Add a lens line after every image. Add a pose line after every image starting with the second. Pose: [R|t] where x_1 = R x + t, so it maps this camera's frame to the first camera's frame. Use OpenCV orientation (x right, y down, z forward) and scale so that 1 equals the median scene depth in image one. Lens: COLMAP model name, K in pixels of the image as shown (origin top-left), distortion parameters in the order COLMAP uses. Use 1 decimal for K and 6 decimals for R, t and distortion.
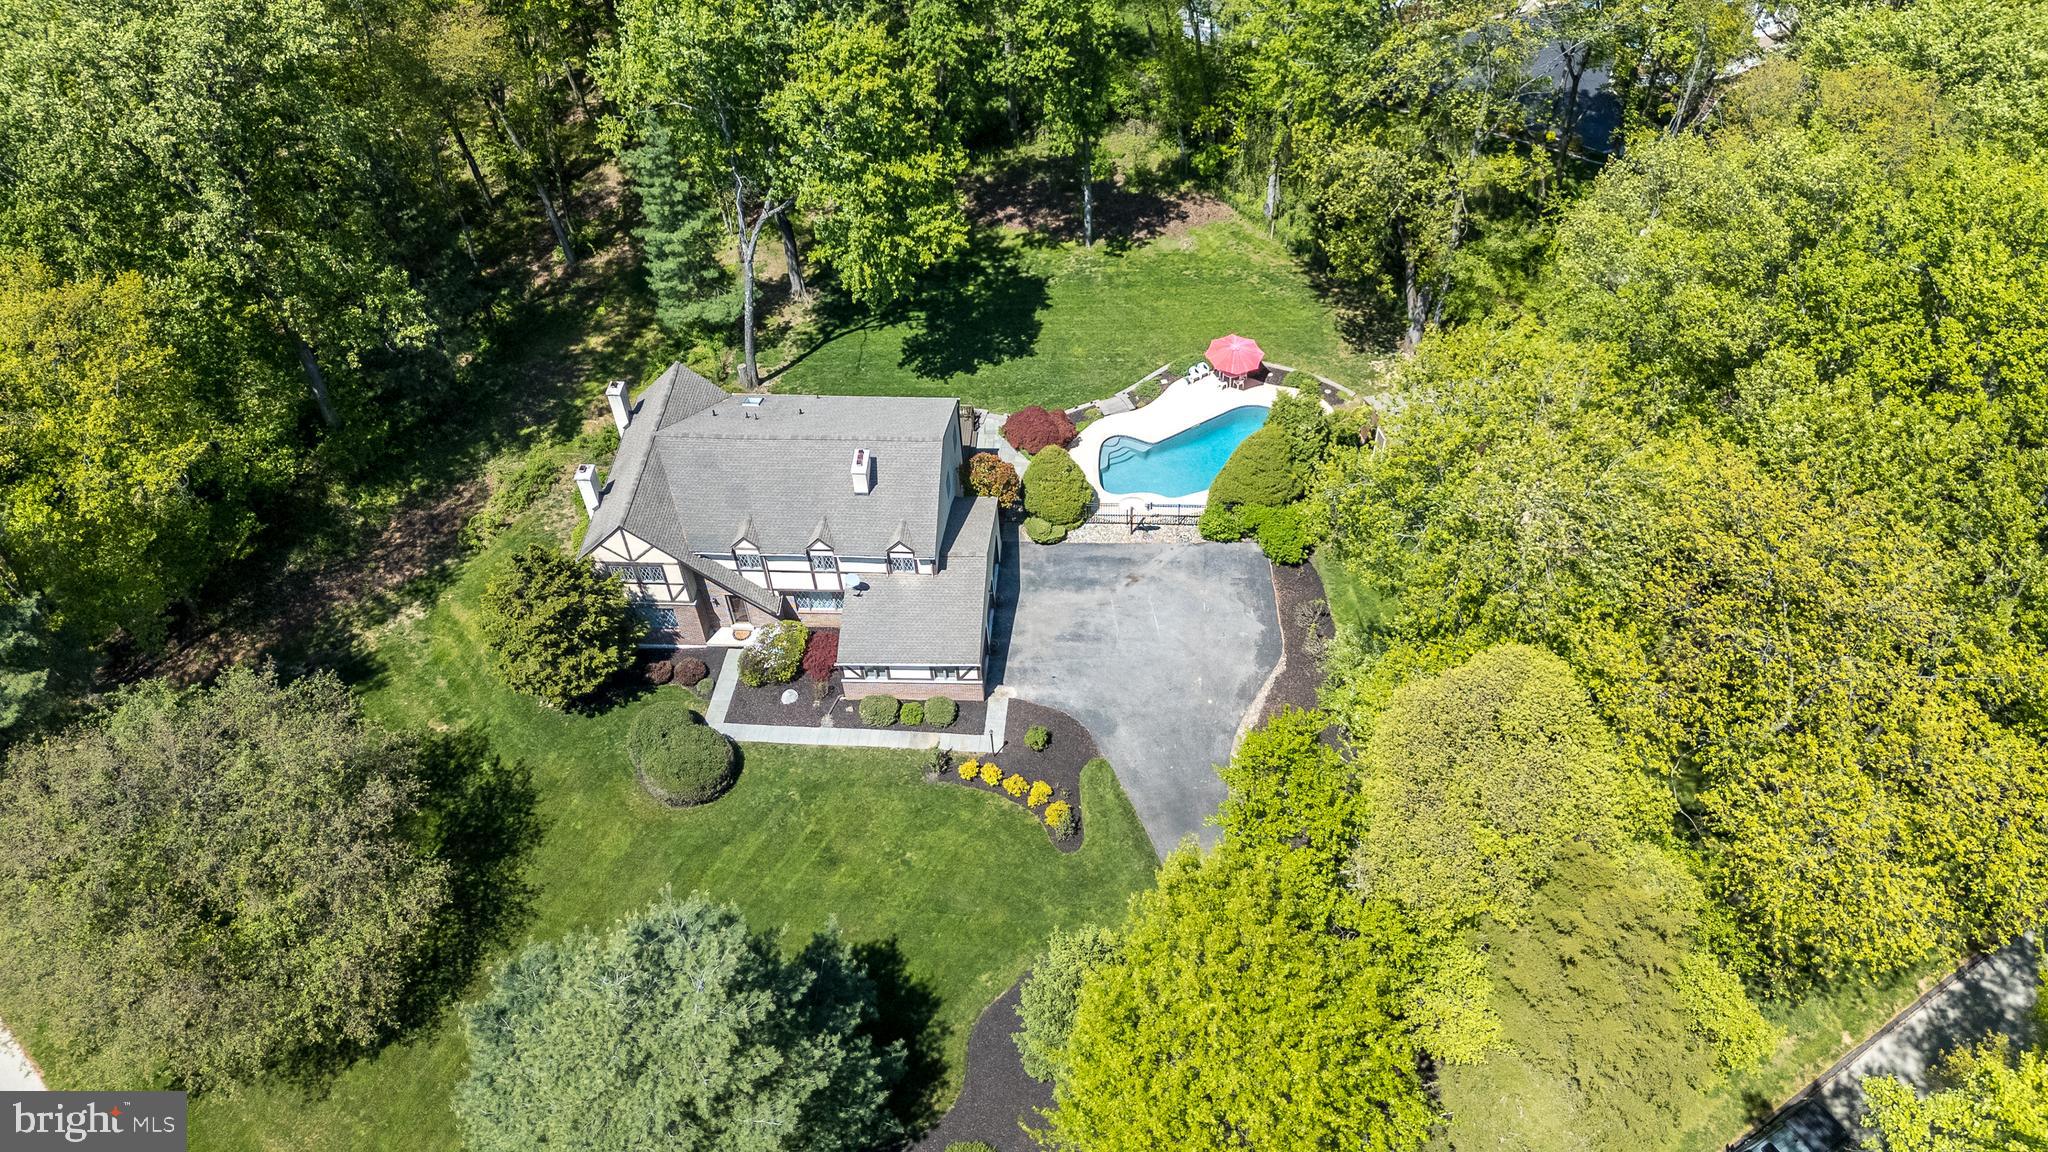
lens RADIAL K [[1521.7, 0, 1024.0], [0, 1521.7, 576.0], [0, 0, 1]] dist [0.050537, -0.002727]
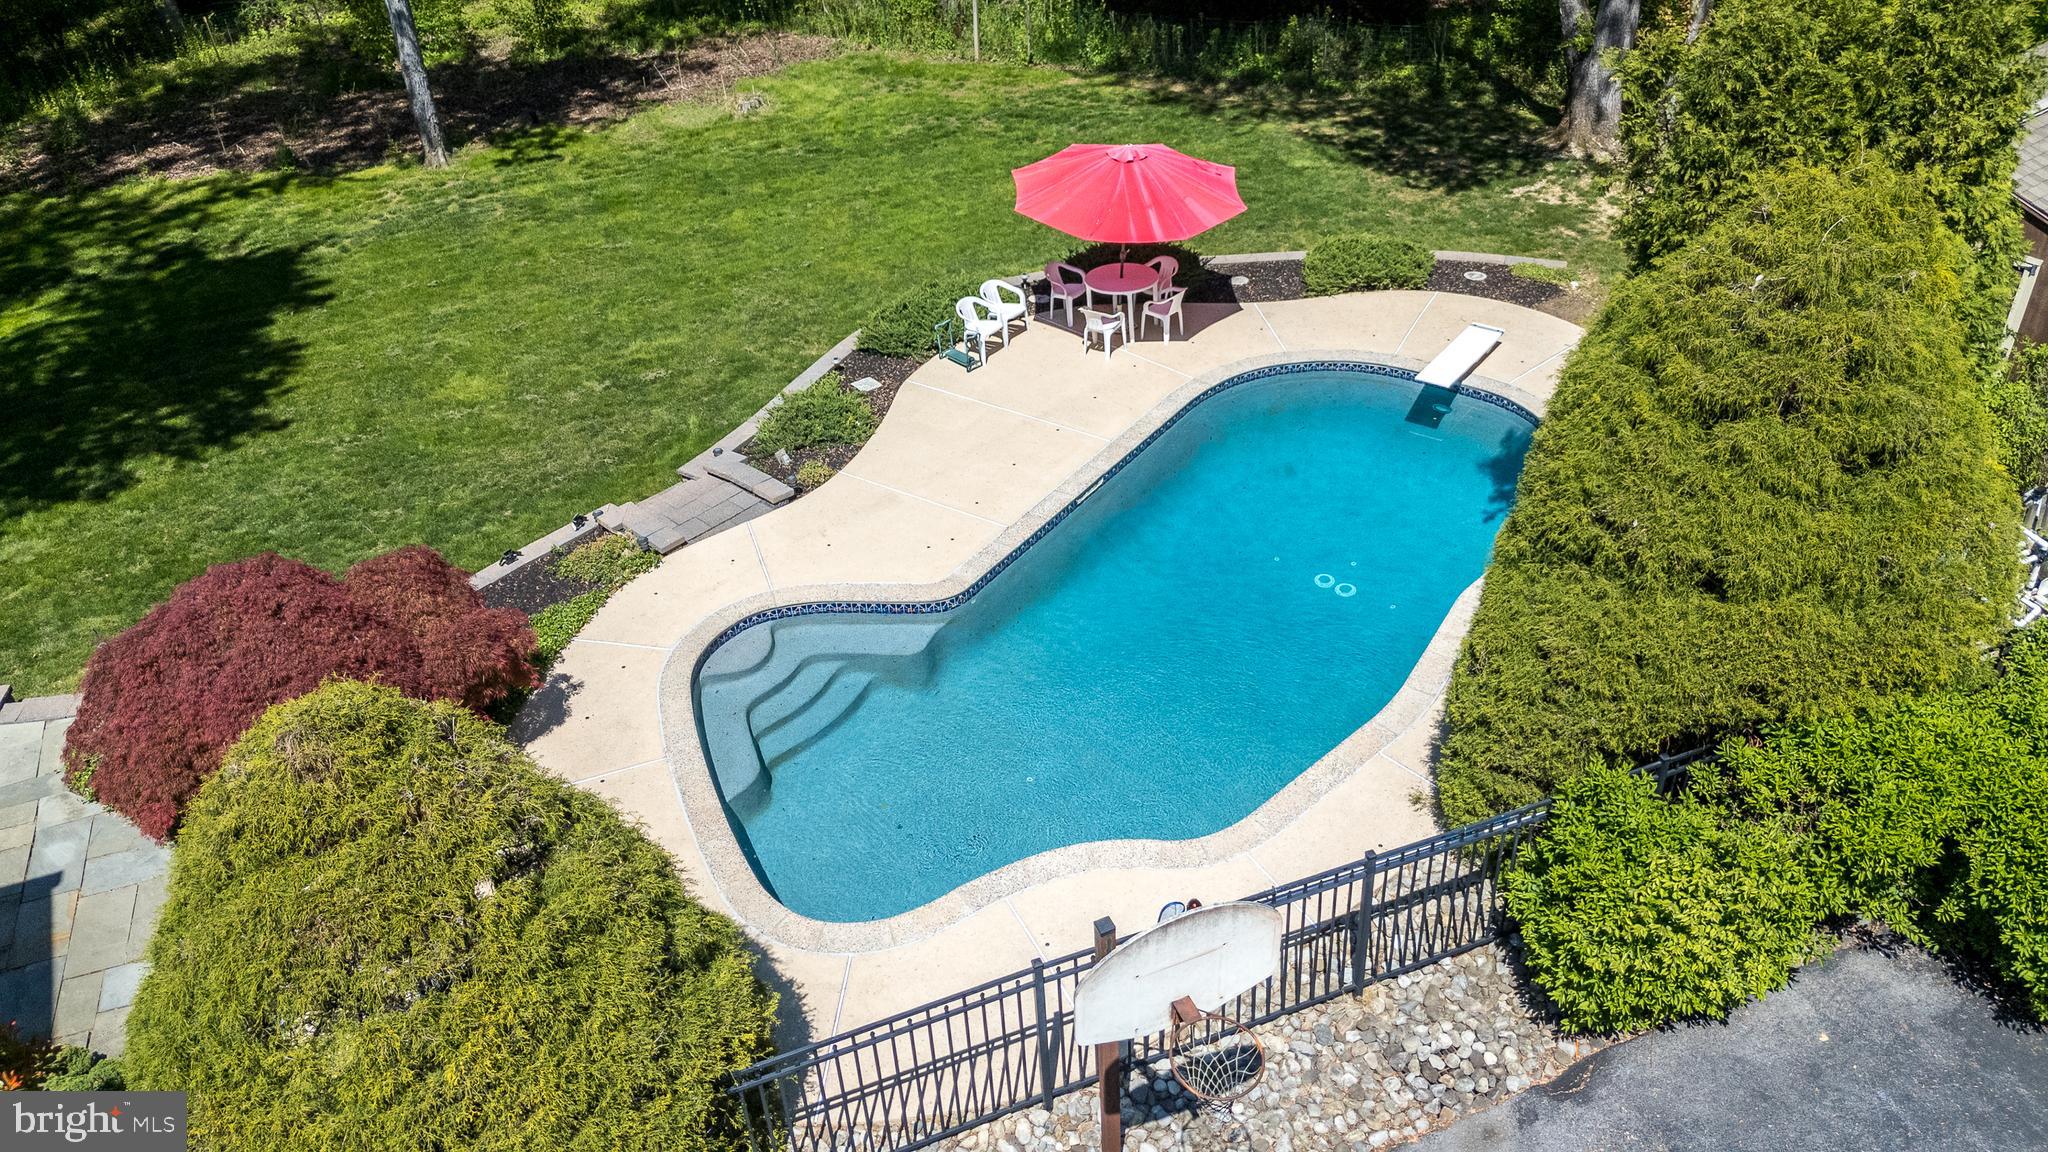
lens RADIAL K [[1521.7, 0, 1024.0], [0, 1521.7, 576.0], [0, 0, 1]] dist [0.050537, -0.002727]
pose [[0.907977, -0.236424, 0.345950, 0.028979], [0.308035, 0.936320, -0.168579, -0.060465], [-0.284064, 0.259631, 0.922984, 0.910479]]
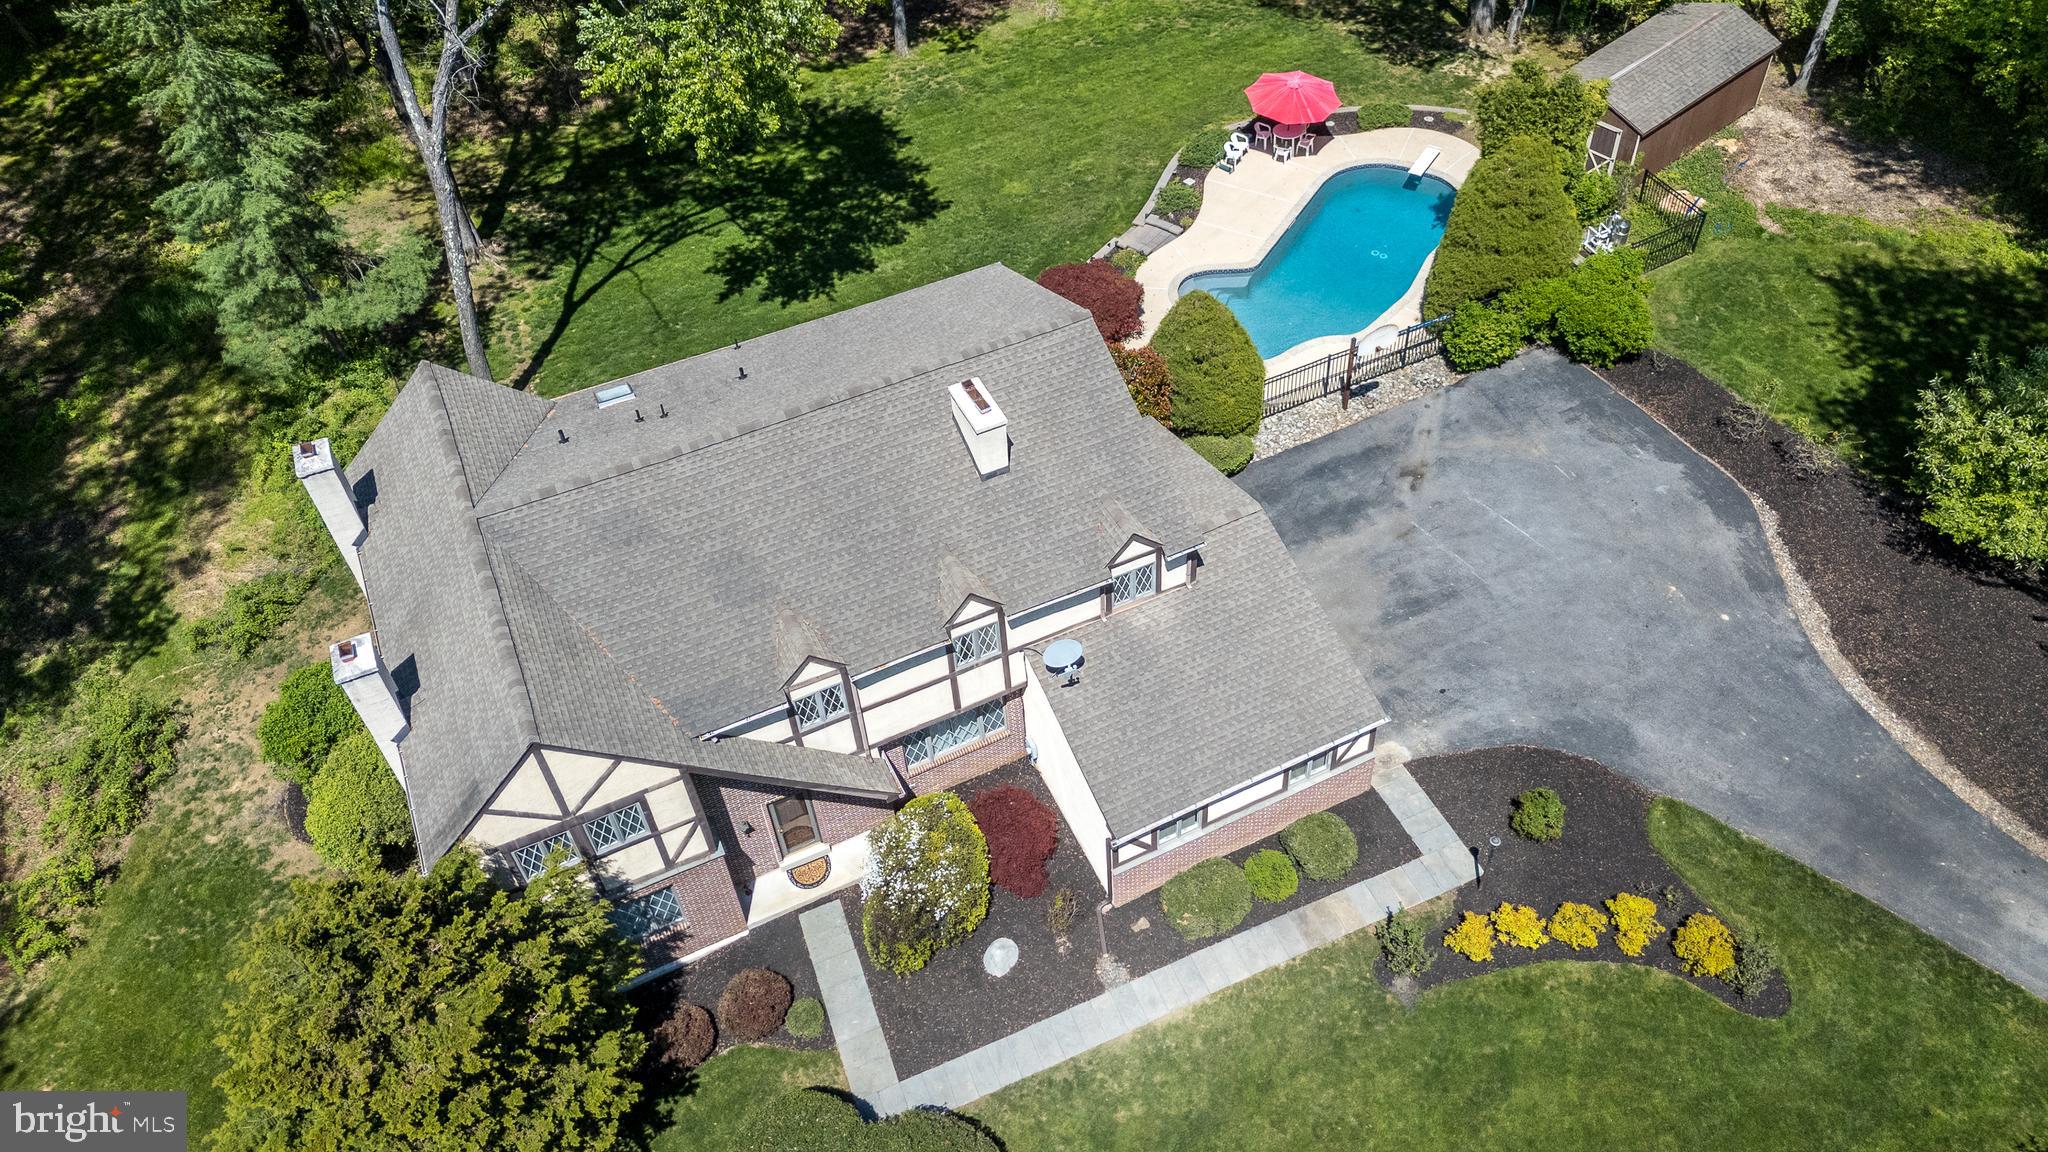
lens RADIAL K [[1564.1, 0, 1021.0], [0, 1564.1, 515.9], [0, 0, 1]] dist [0.063606, 0.001961]
pose [[0.874852, -0.343575, 0.341454, -0.254852], [0.360753, 0.932556, 0.014049, -0.044255], [-0.323252, 0.110890, 0.939793, 0.537257]]
